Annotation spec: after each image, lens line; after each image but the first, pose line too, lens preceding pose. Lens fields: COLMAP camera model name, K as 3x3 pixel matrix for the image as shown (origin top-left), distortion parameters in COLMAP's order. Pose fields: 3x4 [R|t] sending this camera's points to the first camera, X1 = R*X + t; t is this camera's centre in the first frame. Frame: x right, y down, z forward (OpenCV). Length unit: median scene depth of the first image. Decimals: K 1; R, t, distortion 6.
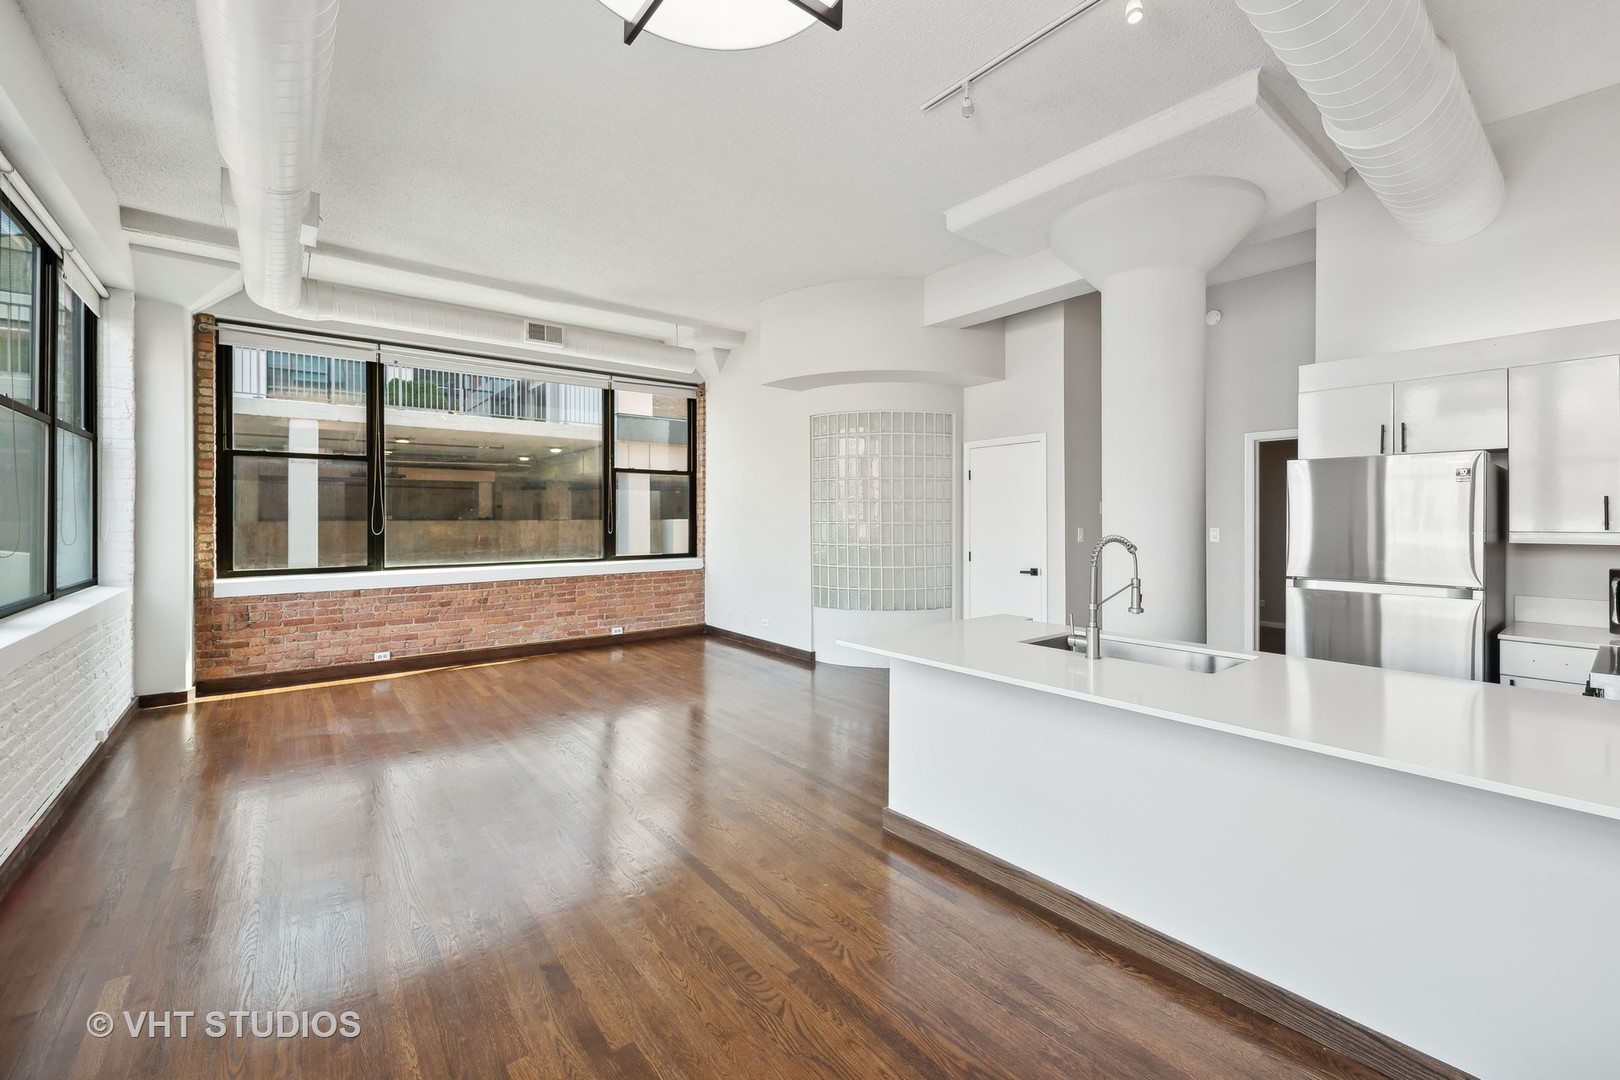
lens RADIAL K [[673.1, 0, 816.8], [0, 673.1, 517.8], [0, 0, 1]] dist [0.001711, -0.000379]
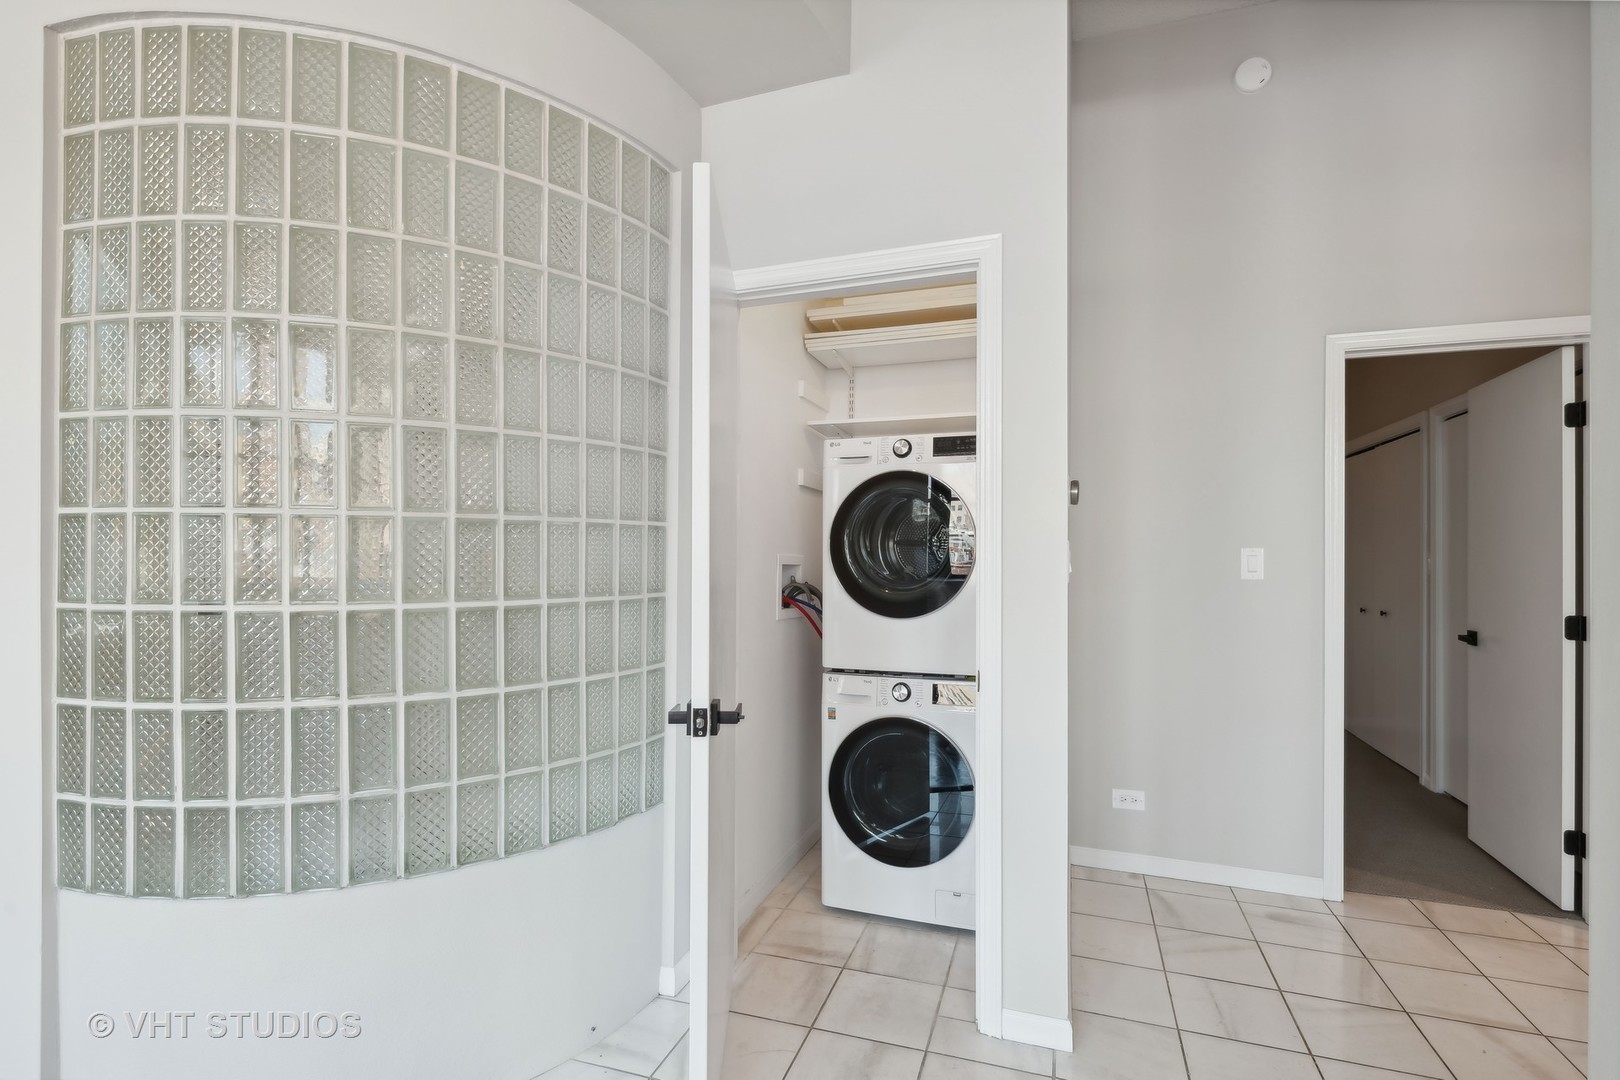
lens RADIAL K [[738.4, 0, 814.2], [0, 738.4, 557.4], [0, 0, 1]] dist [0.003155, -0.000538]
pose [[0.848335, 0.005380, 0.529432, 0.082389], [-0.005896, 0.999982, -0.000714, 0.021942], [-0.529427, -0.002516, 0.848352, 0.698492]]
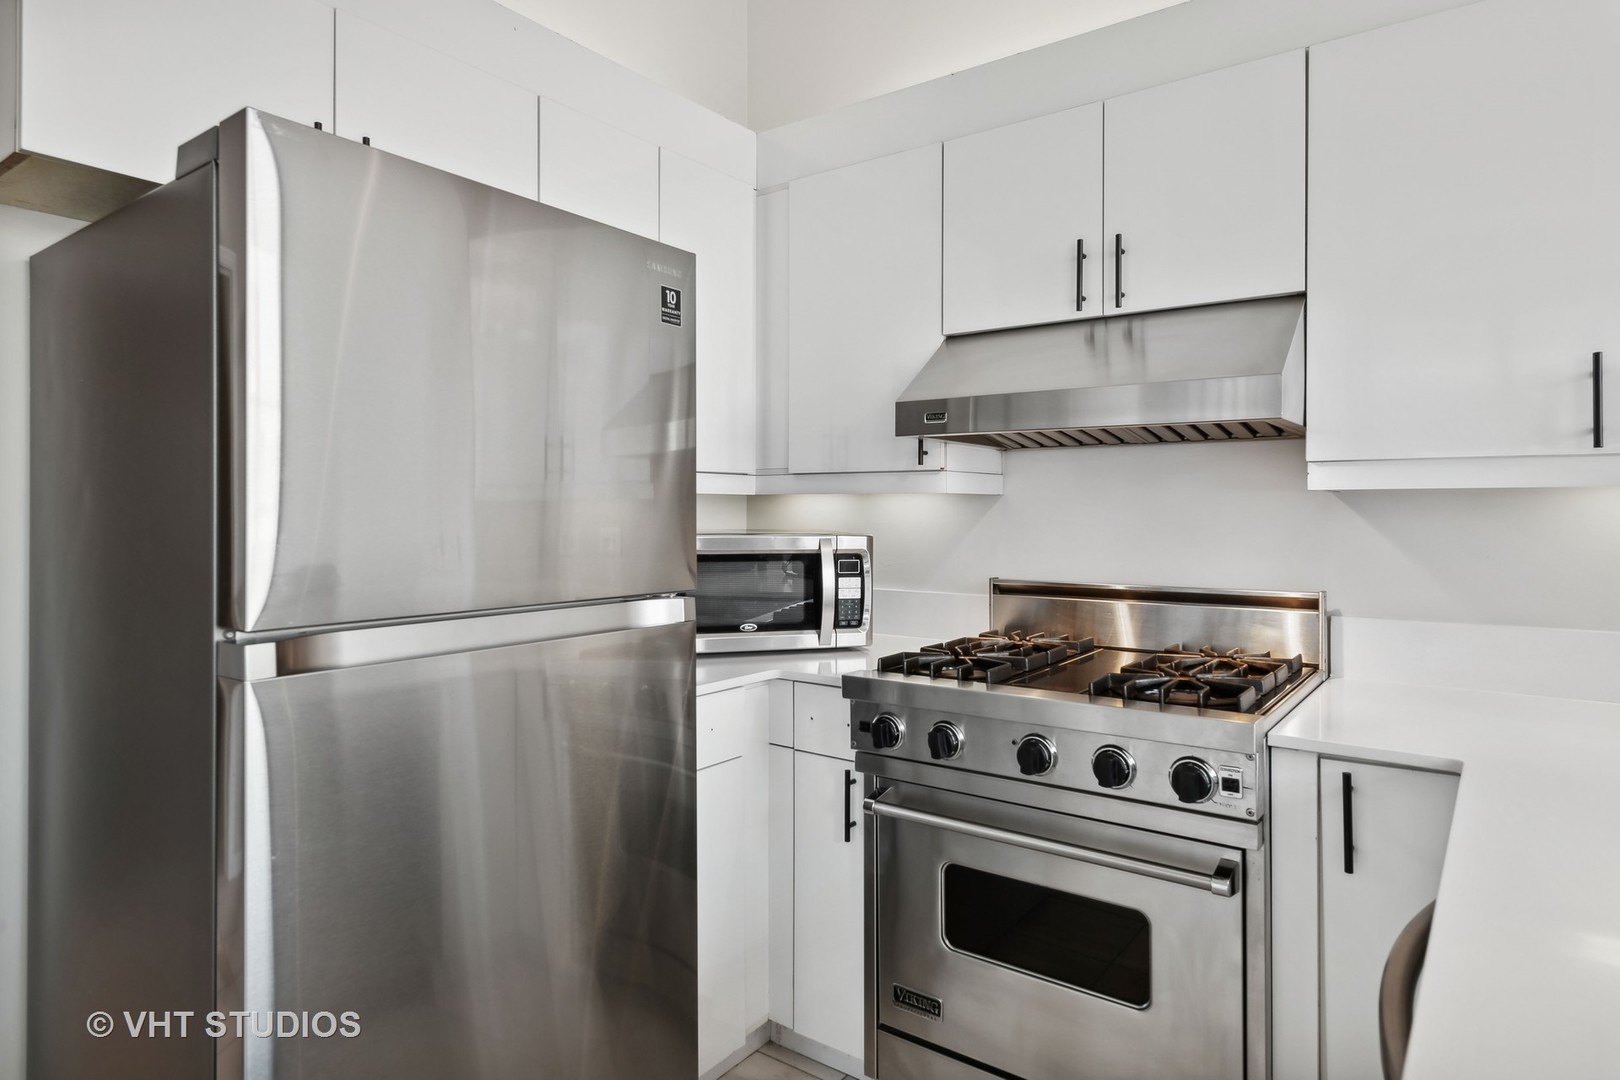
lens RADIAL K [[909.0, 0, 817.8], [0, 909.0, 510.2], [0, 0, 1]] dist [0.014418, -0.001782]
pose [[-0.252919, -0.000118, 0.967488, 0.205463], [-0.001060, 0.999999, -0.000155, 0.026071], [-0.967487, -0.001065, -0.252919, 0.500553]]
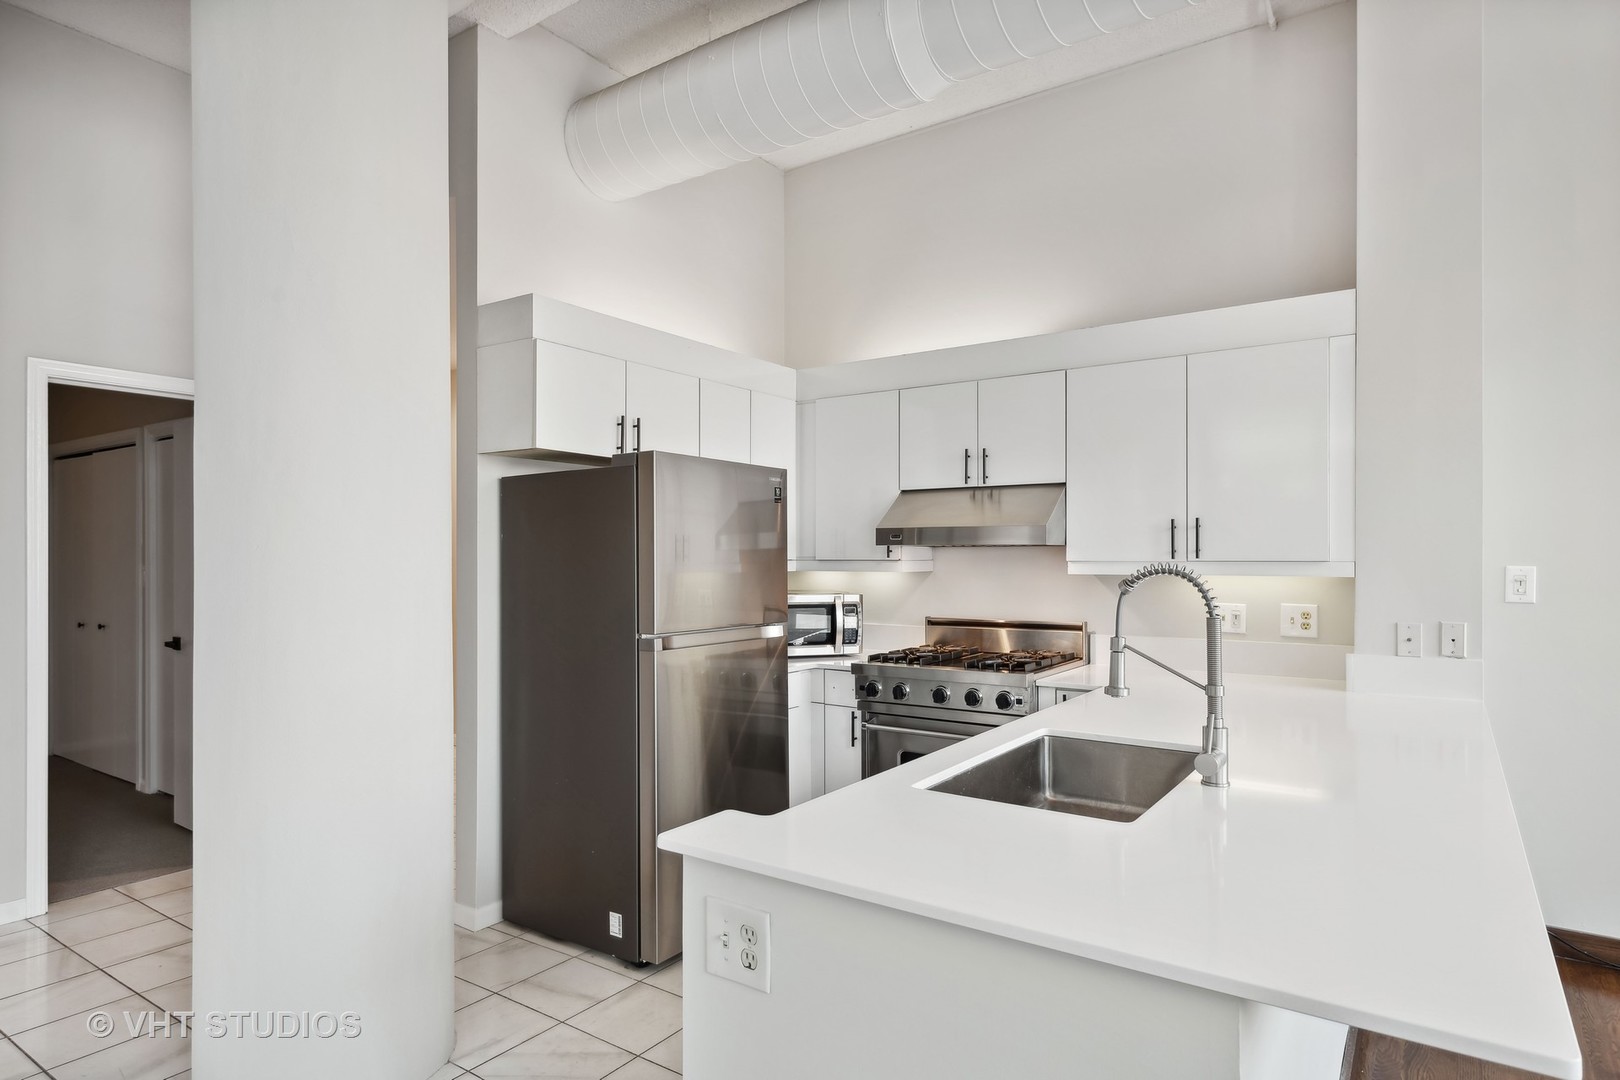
lens RADIAL K [[909.0, 0, 815.3], [0, 909.0, 552.0], [0, 0, 1]] dist [0.014418, -0.001782]
pose [[-0.284340, 0.004384, 0.958713, -0.088761], [0.002389, 0.999990, -0.003864, 0.007145], [-0.958721, 0.001191, -0.284348, 0.614330]]
